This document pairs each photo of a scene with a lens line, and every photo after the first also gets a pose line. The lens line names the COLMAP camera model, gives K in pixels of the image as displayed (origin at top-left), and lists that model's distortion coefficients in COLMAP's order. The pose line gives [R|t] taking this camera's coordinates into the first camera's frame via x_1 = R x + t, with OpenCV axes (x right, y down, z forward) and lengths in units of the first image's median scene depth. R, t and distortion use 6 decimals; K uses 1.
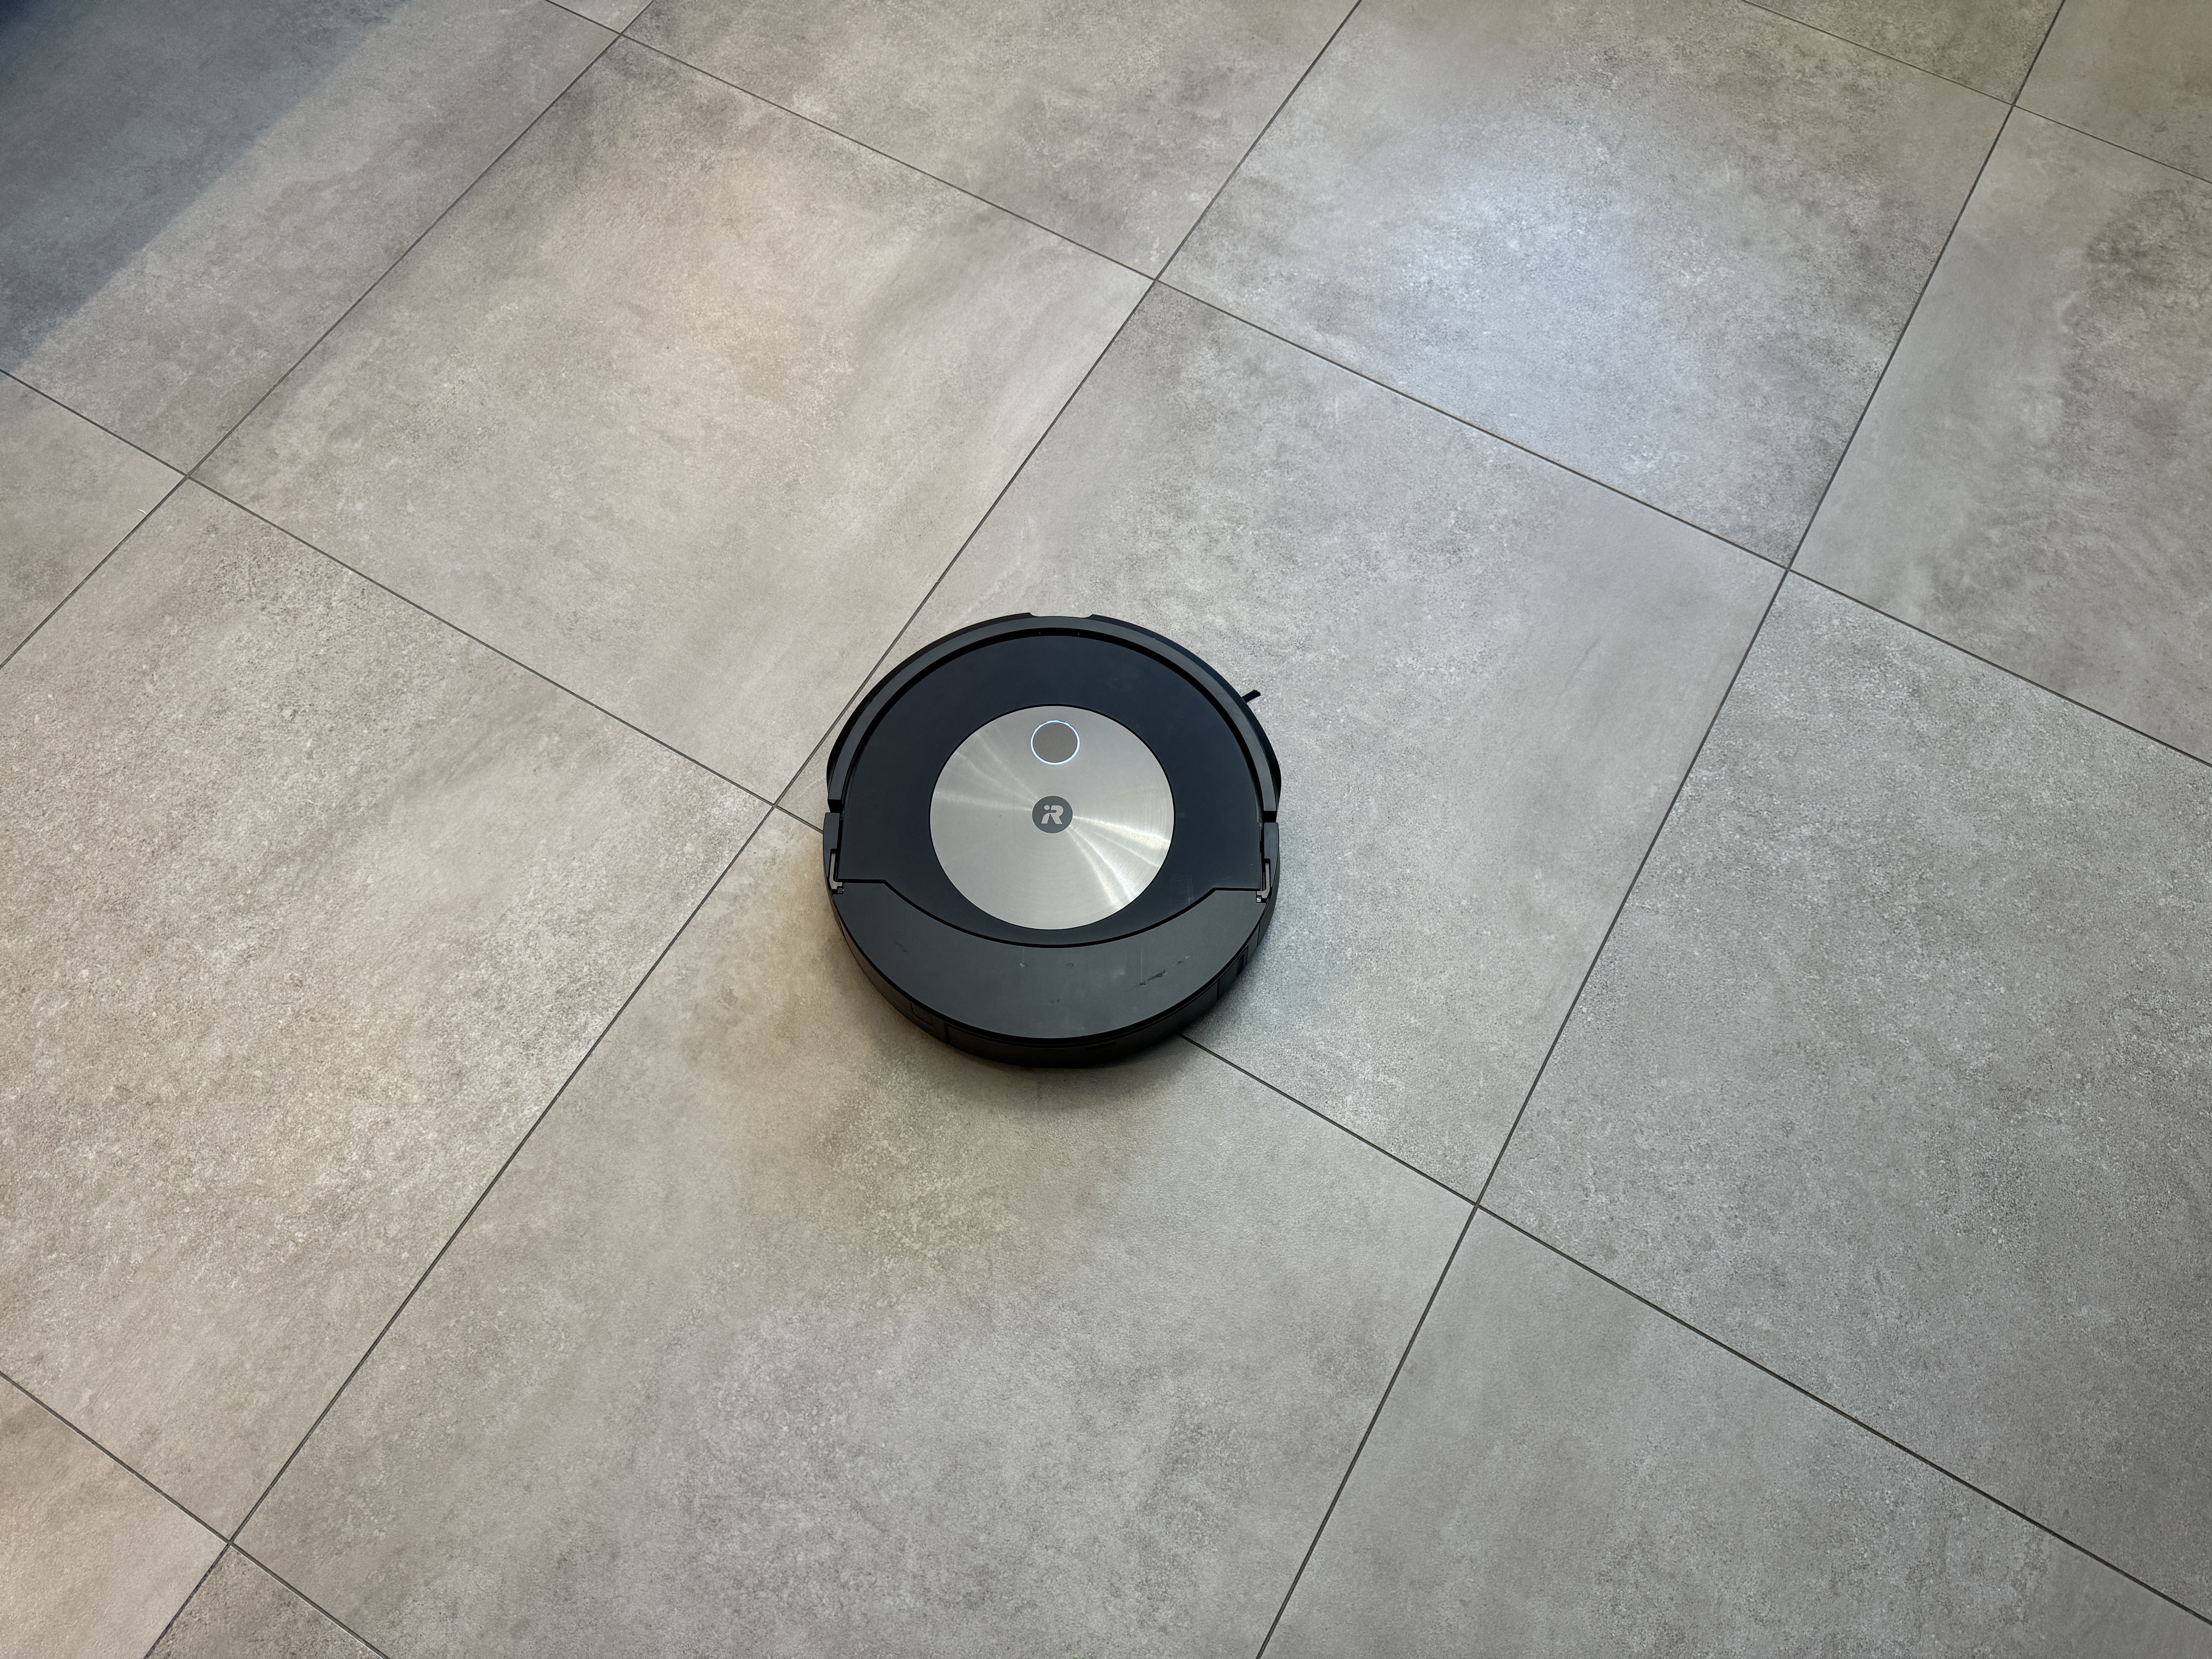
lens RADIAL K [[1612.0, 0, 1103.0], [0, 1612.0, 828.2], [0, 0, 1]] dist [-0.005531, -0.004946]
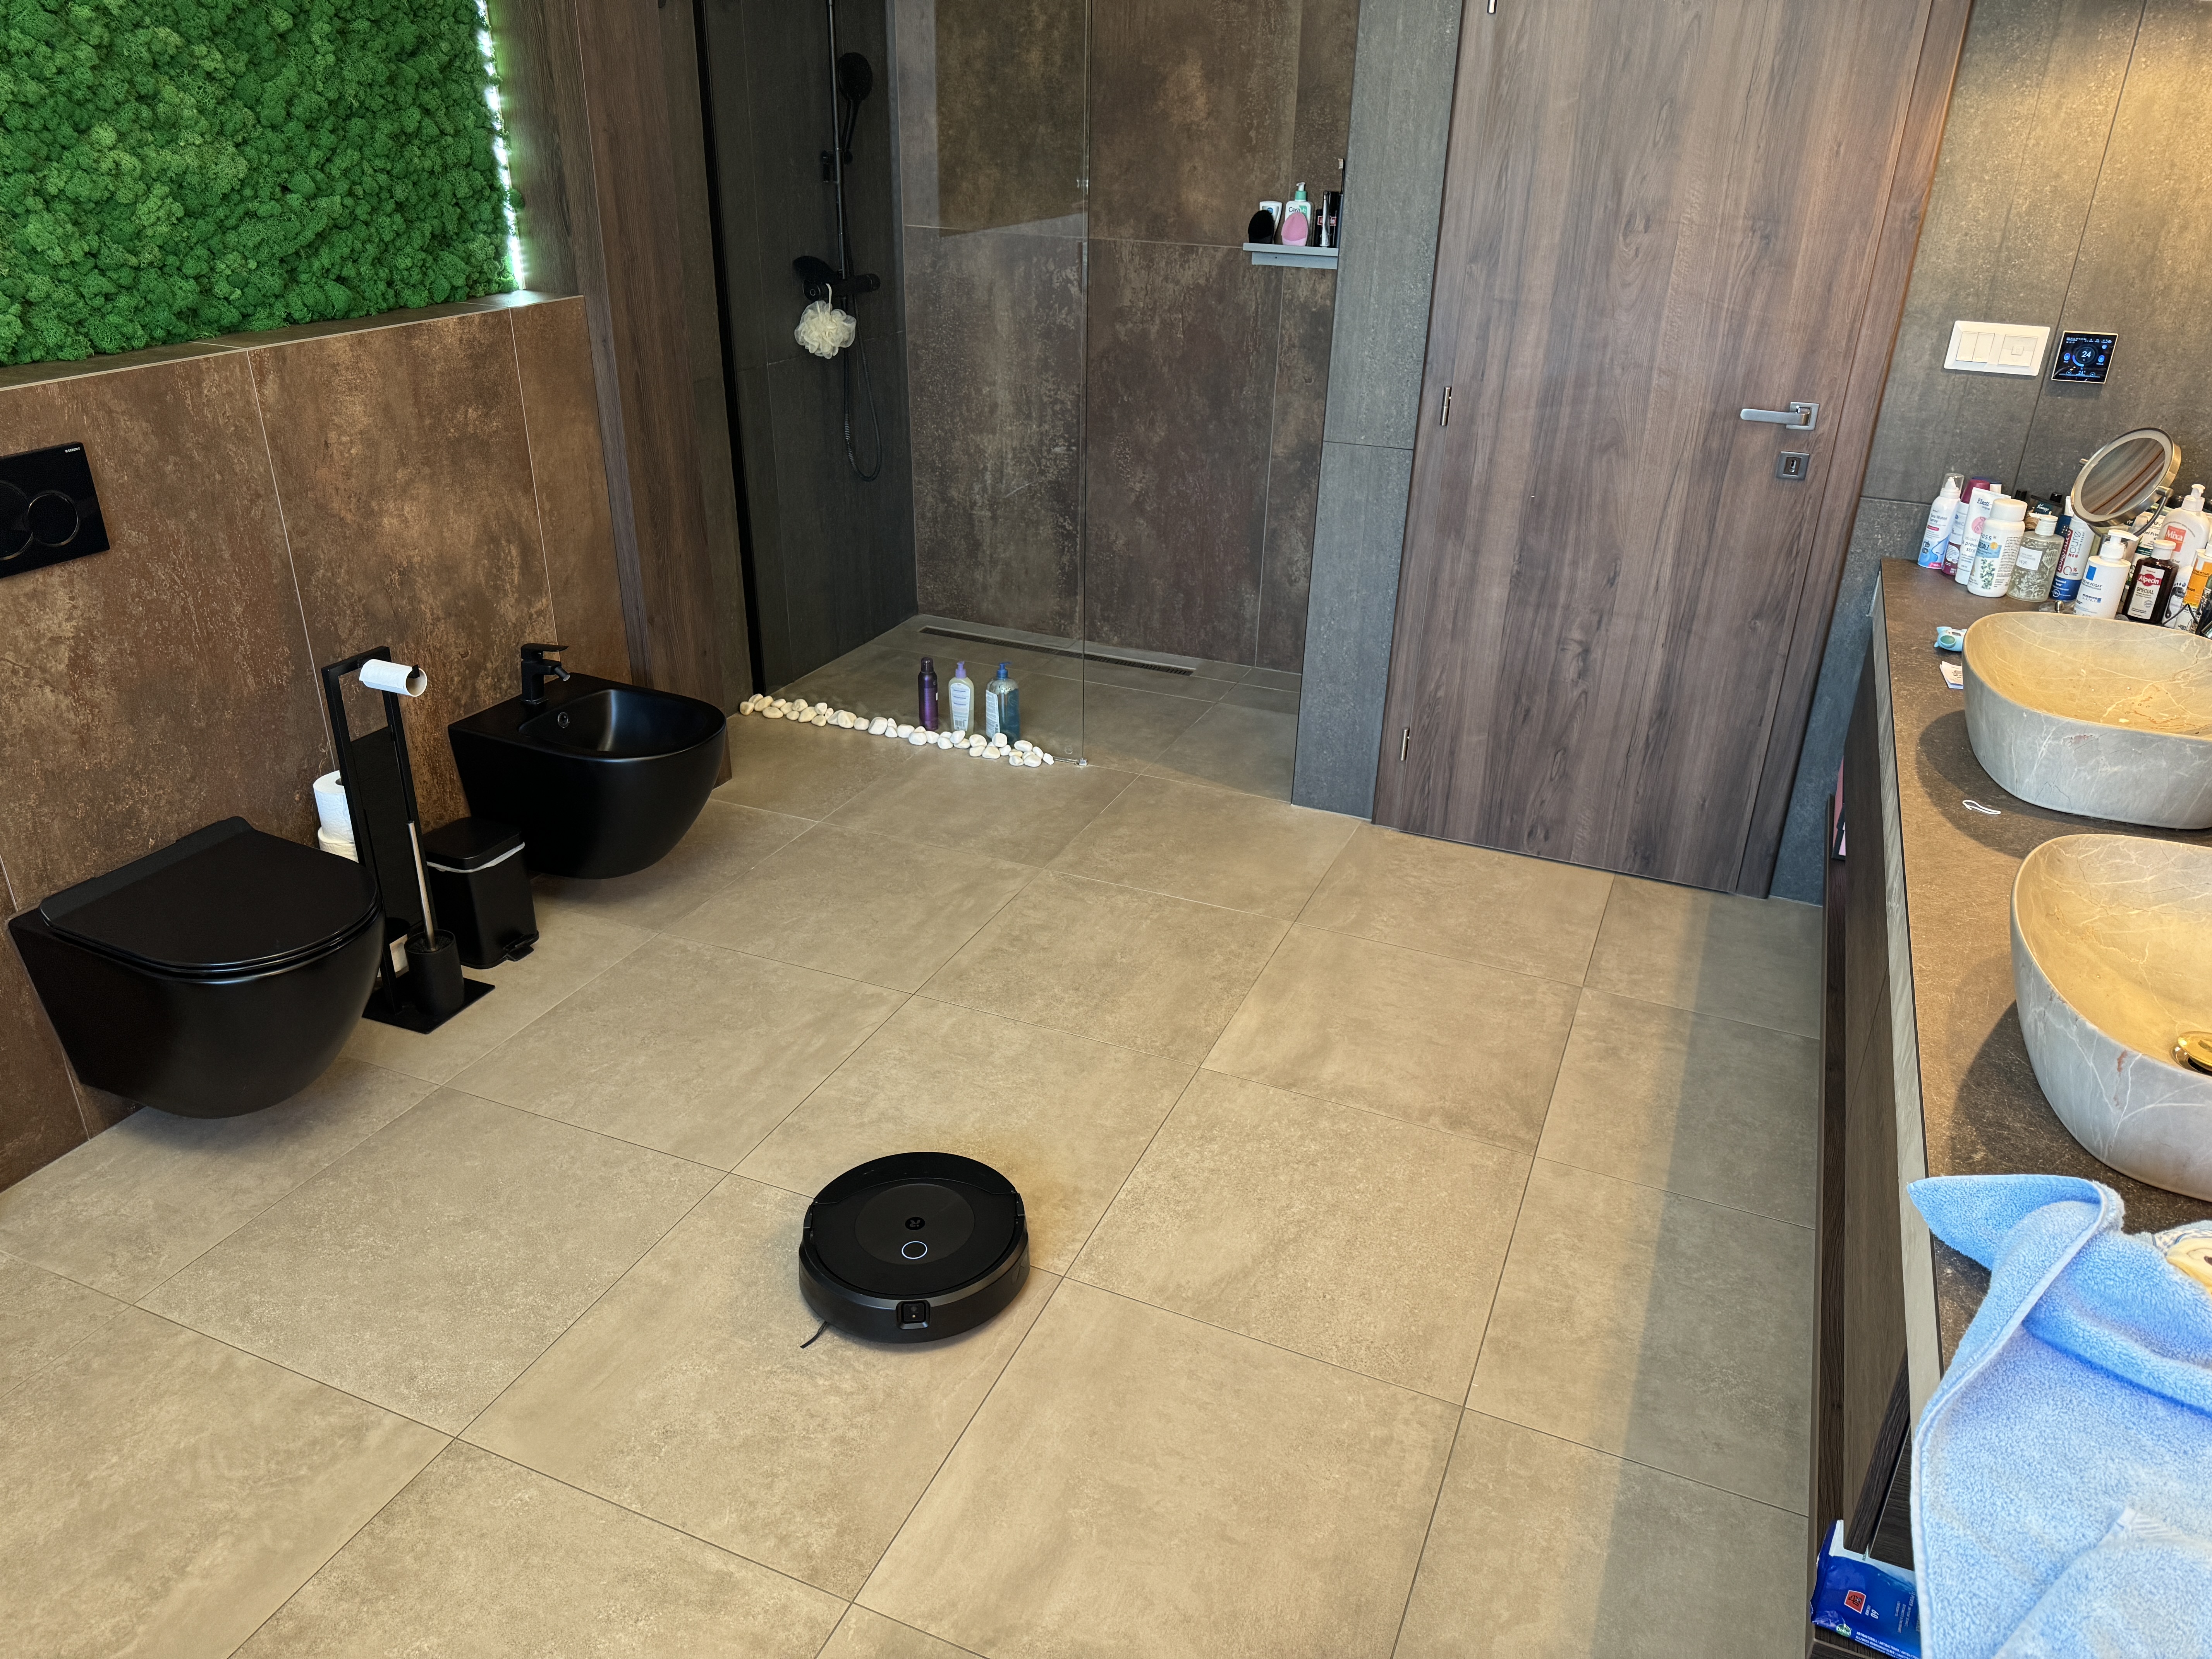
lens RADIAL K [[1612.0, 0, 1104.6], [0, 1612.0, 832.1], [0, 0, 1]] dist [-0.005531, -0.004946]
pose [[-0.991990, 0.031186, -0.122409, -0.031319], [-0.123601, -0.039706, 0.991537, -1.691138], [0.026061, 0.998725, 0.043242, 0.333682]]
